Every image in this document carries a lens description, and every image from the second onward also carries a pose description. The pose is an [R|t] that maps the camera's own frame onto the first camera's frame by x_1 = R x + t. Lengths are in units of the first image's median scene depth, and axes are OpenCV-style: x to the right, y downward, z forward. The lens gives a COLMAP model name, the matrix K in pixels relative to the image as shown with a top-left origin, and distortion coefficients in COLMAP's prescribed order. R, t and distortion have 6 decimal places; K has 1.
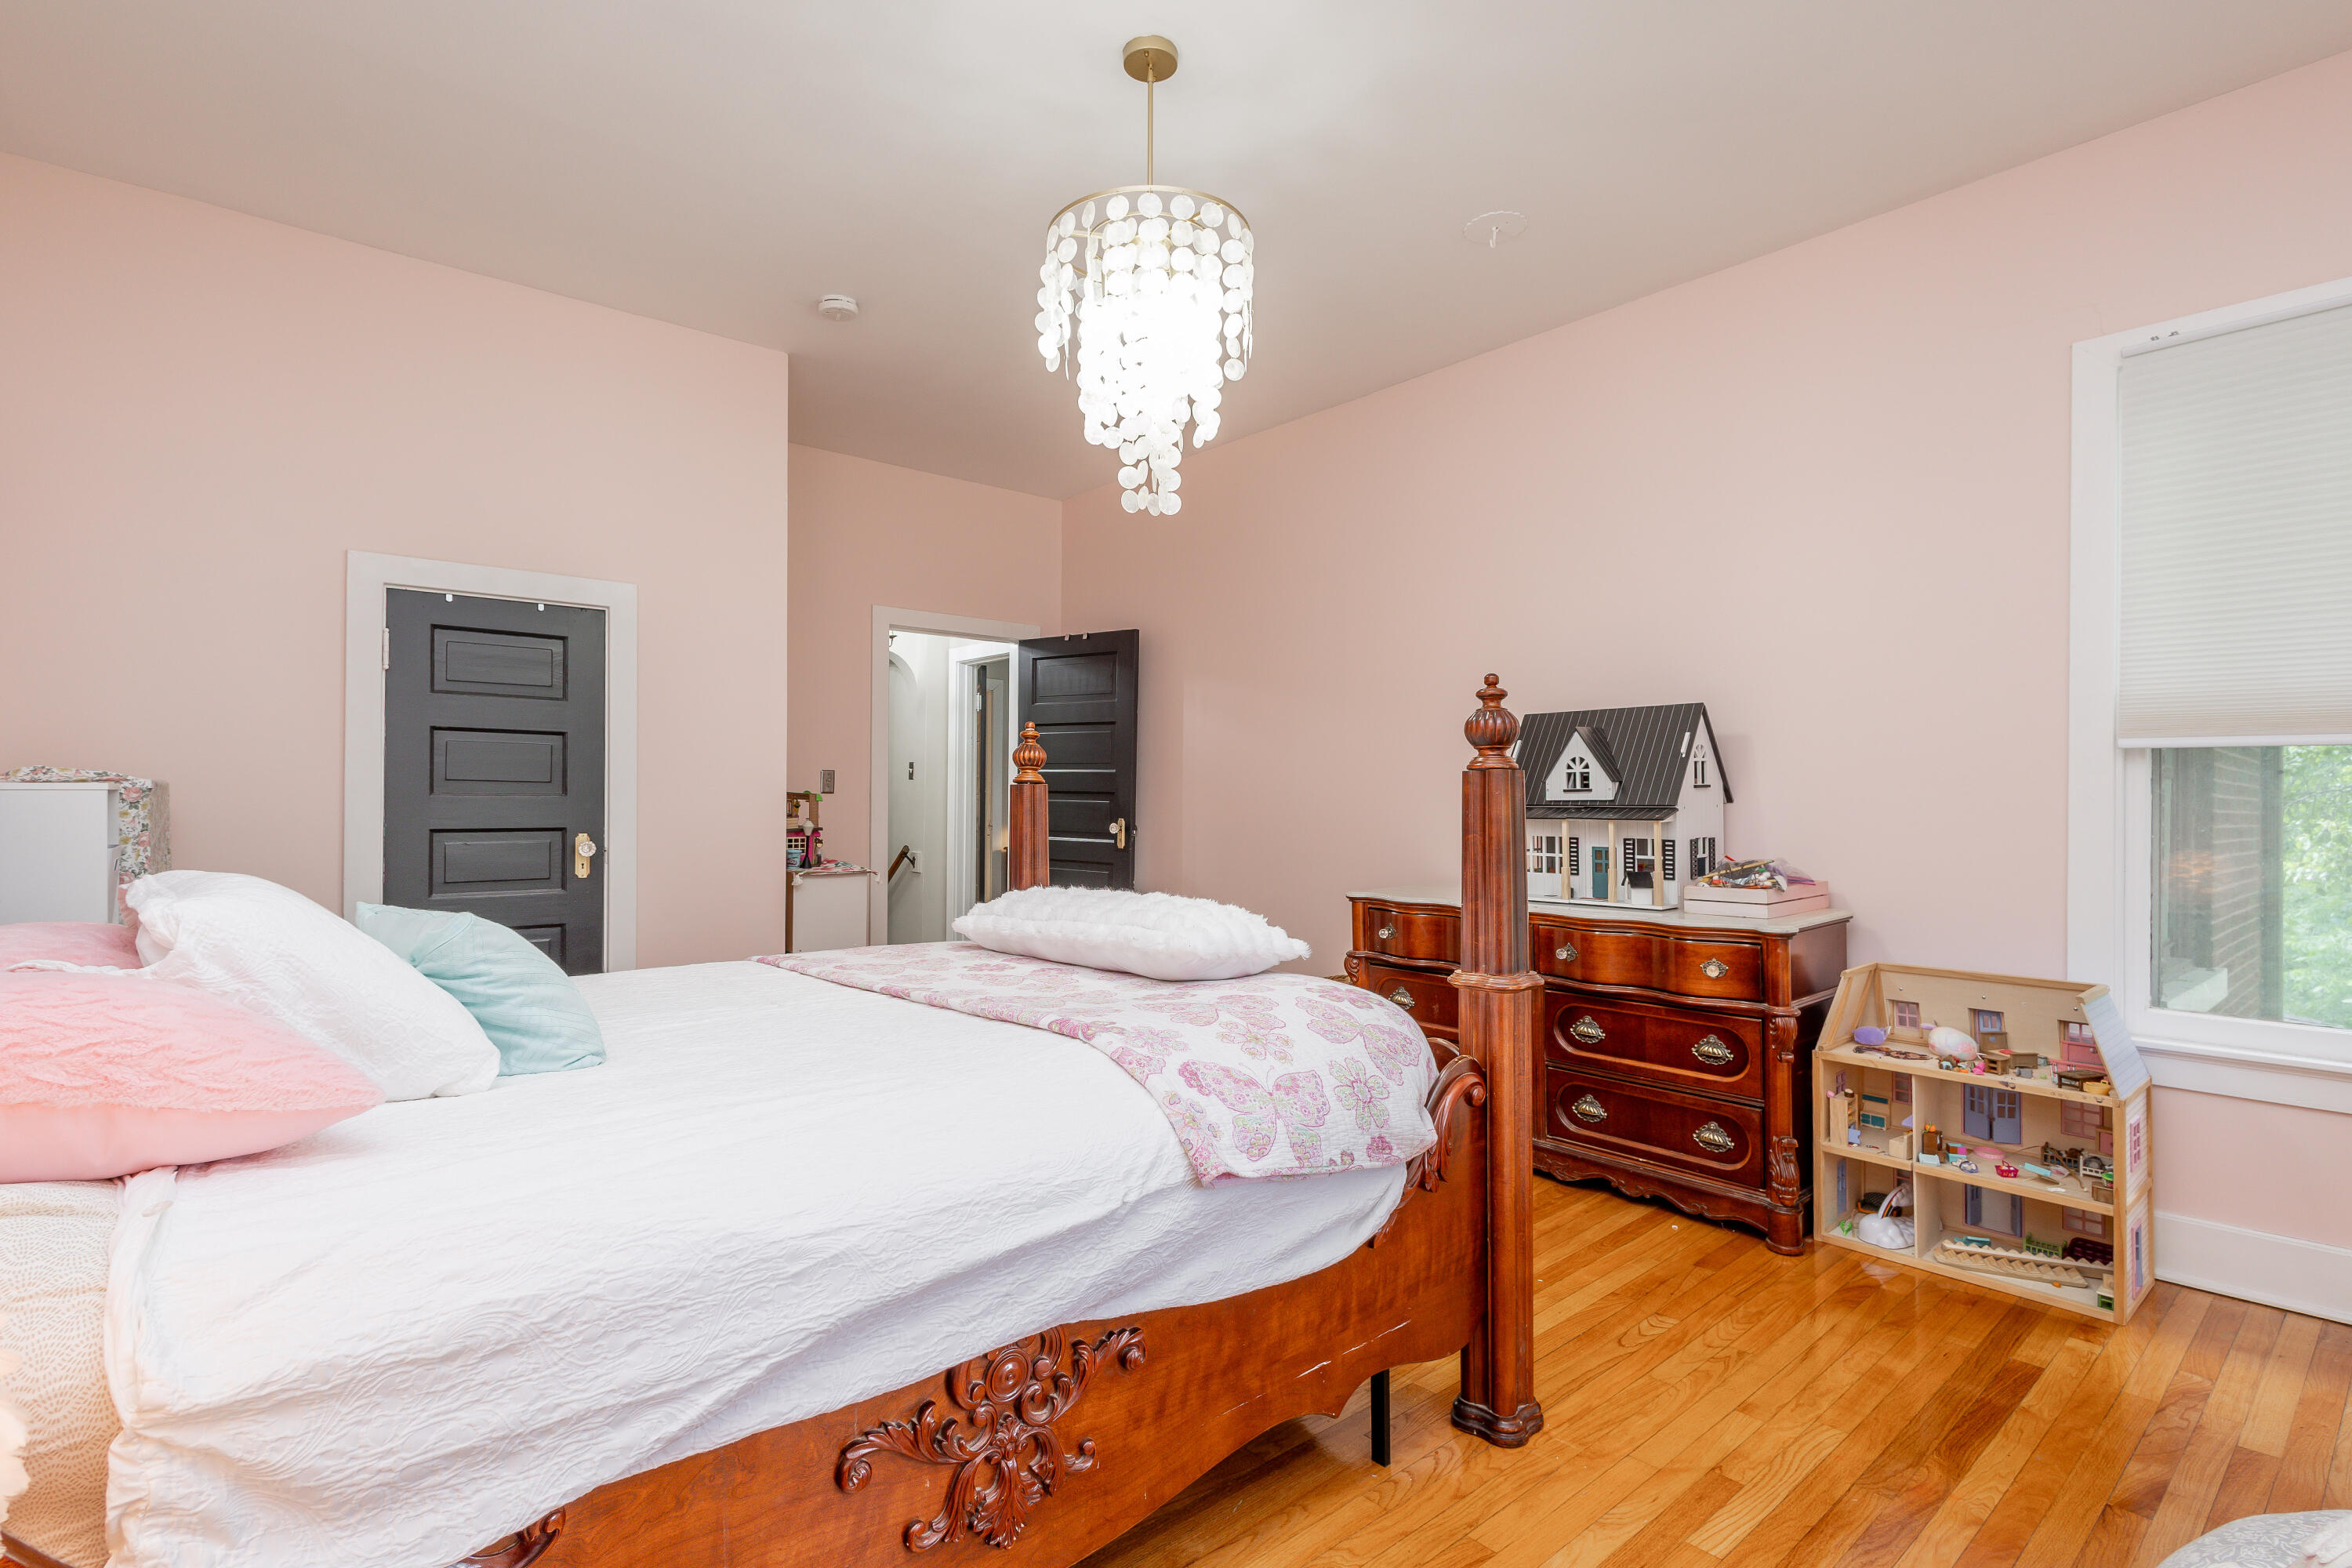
lens RADIAL K [[1131.4, 0, 1167.6], [0, 1131.4, 788.8], [0, 0, 1]] dist [-0.005241, 0.000642]
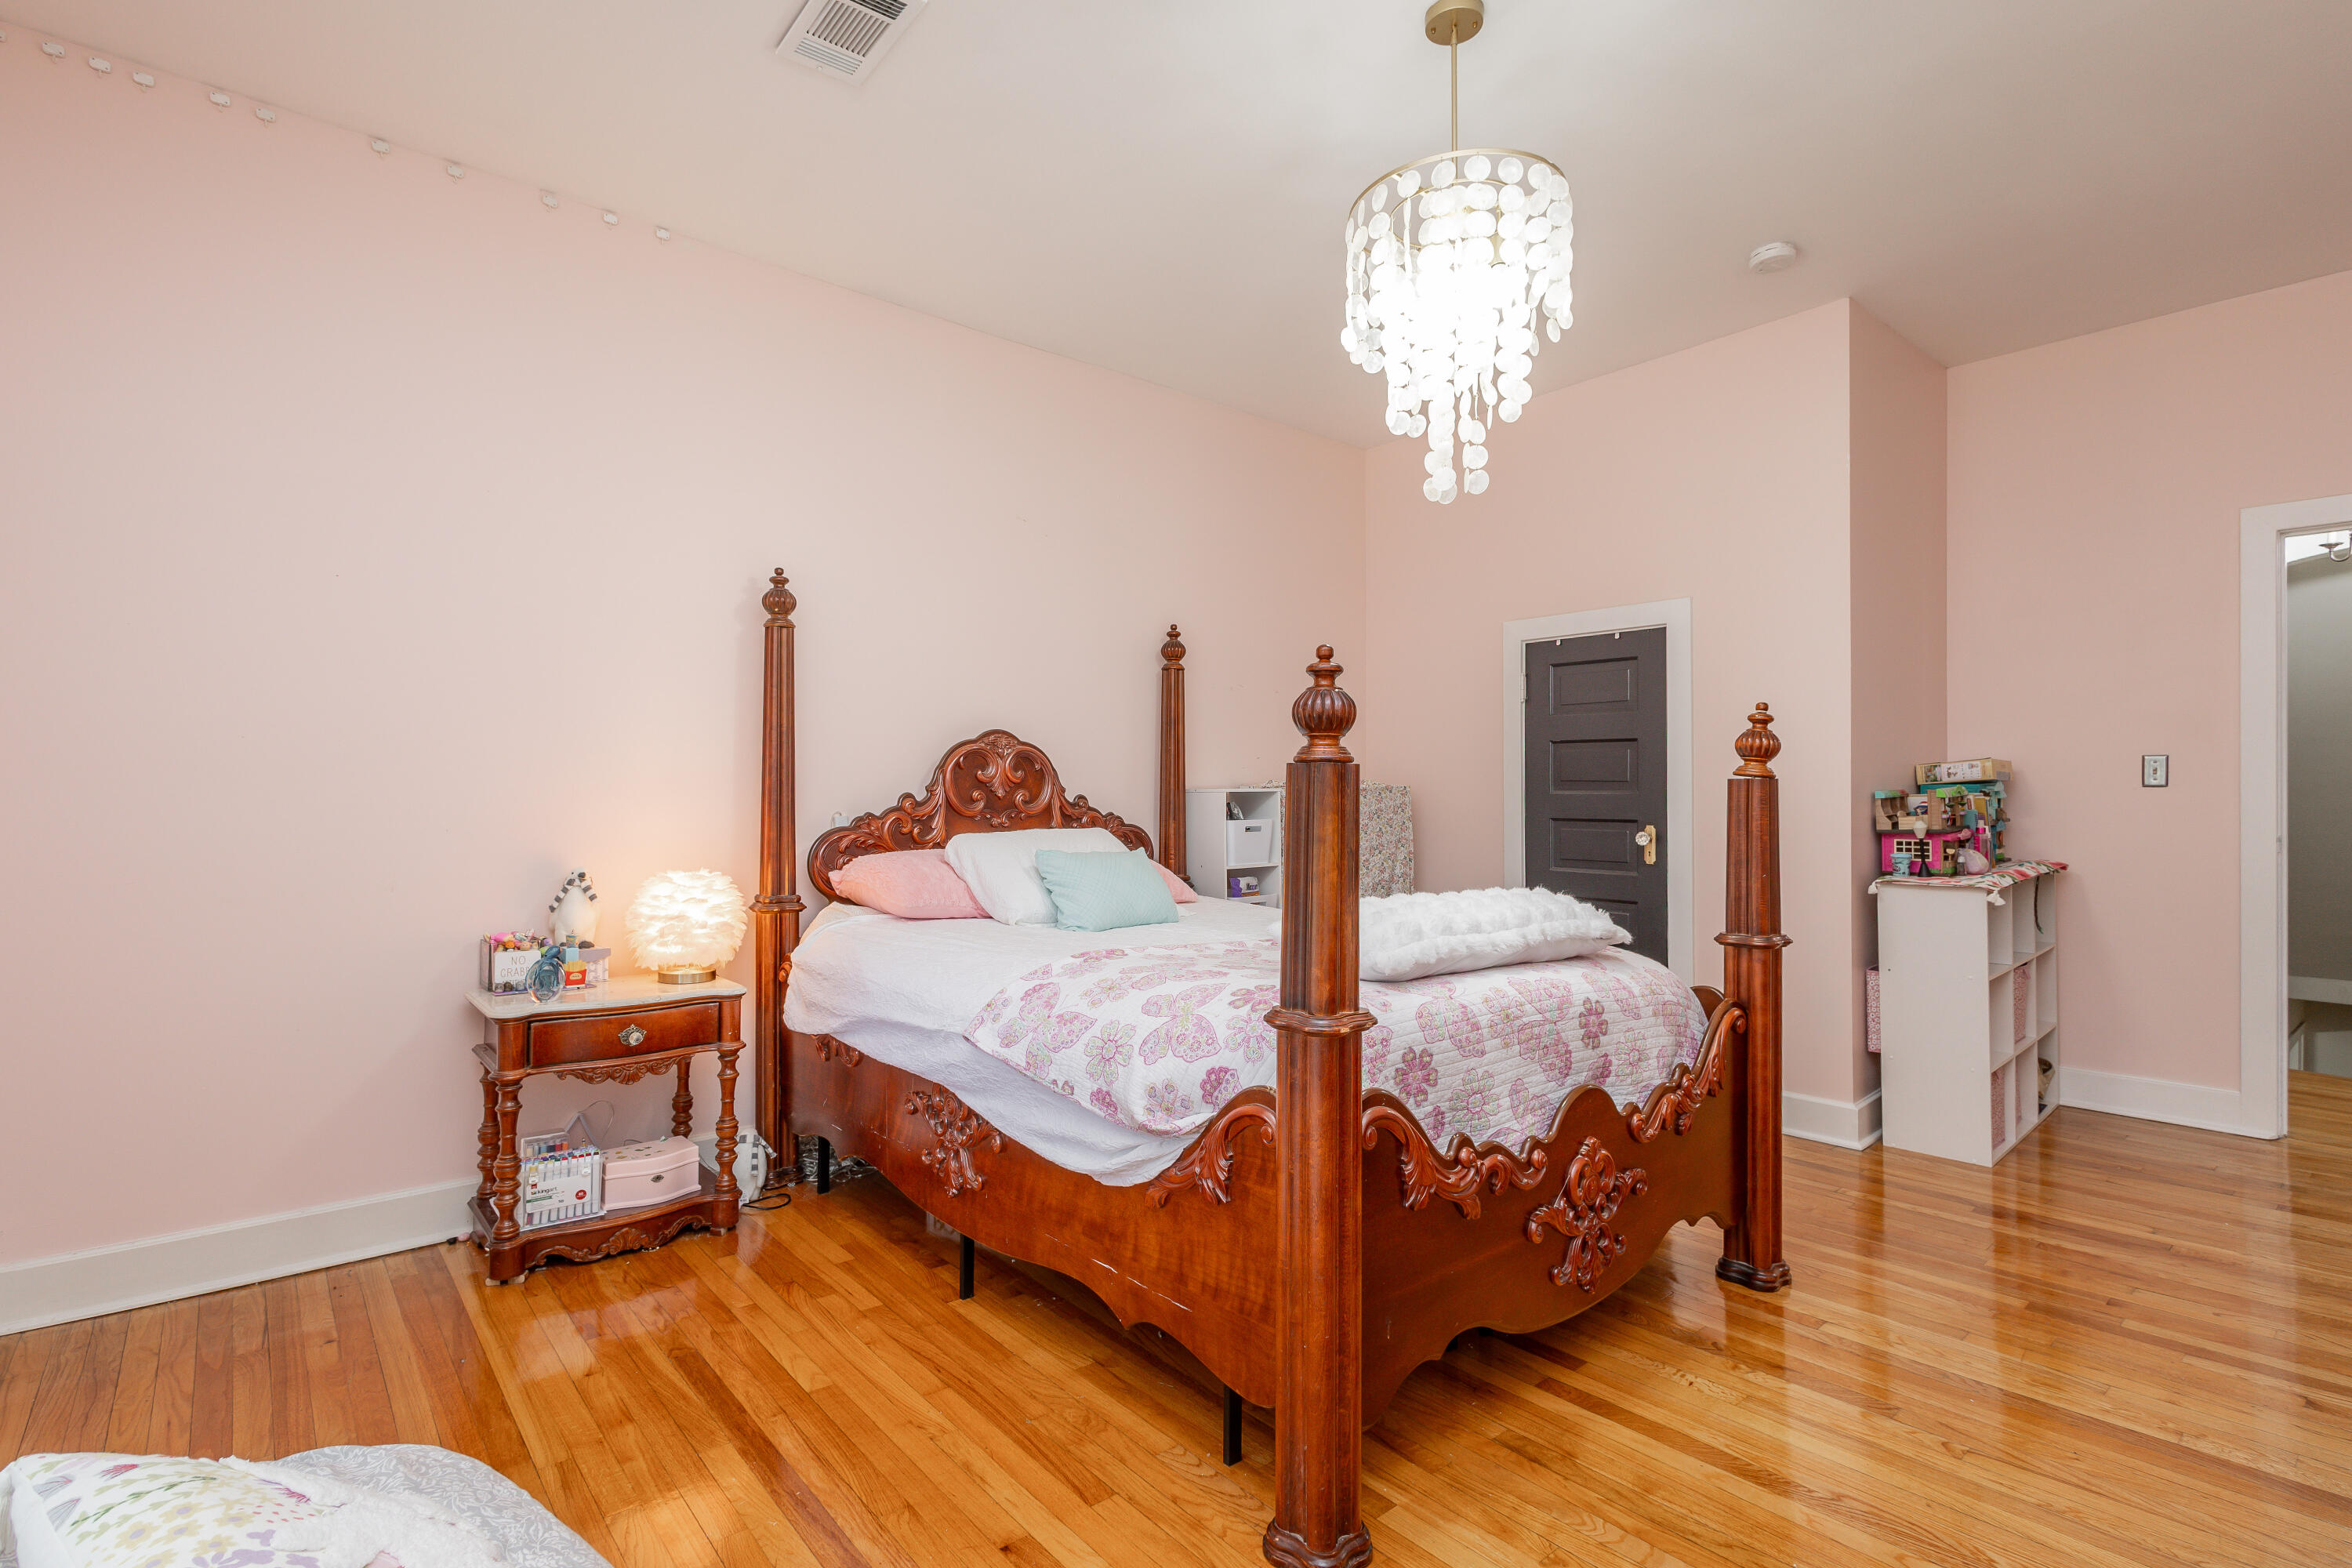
lens RADIAL K [[1131.4, 0, 1178.5], [0, 1131.4, 770.8], [0, 0, 1]] dist [-0.005241, 0.000642]
pose [[-0.000260, -0.019334, -0.999813, 1.109146], [0.007216, 0.999787, -0.019335, 0.005421], [0.999974, -0.007220, -0.000121, 0.893109]]
